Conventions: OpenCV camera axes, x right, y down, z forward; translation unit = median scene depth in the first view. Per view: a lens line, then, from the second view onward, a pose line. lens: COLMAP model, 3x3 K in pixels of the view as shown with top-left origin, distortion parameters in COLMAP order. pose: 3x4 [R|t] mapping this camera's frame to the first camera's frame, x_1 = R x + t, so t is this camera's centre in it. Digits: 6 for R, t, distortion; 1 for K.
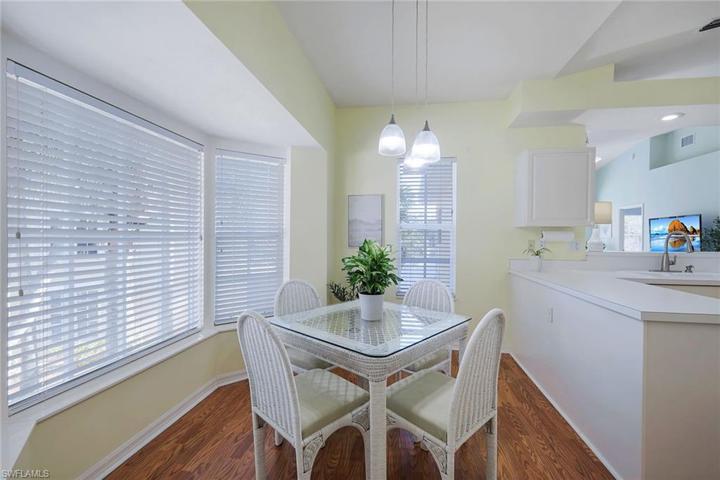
lens RADIAL K [[322.7, 0, 359.2], [0, 322.7, 236.7], [0, 0, 1]] dist [0.000376, -0.000206]
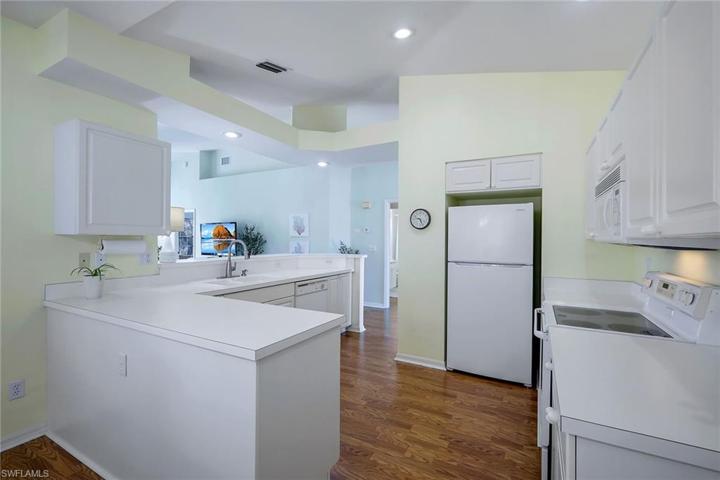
lens RADIAL K [[322.7, 0, 359.2], [0, 322.7, 236.7], [0, 0, 1]] dist [0.000376, -0.000206]
pose [[0.341016, 0.000057, 0.940057, 0.086074], [-0.003196, 0.999994, 0.001099, -0.027874], [-0.940052, -0.003379, 0.341014, 0.215931]]
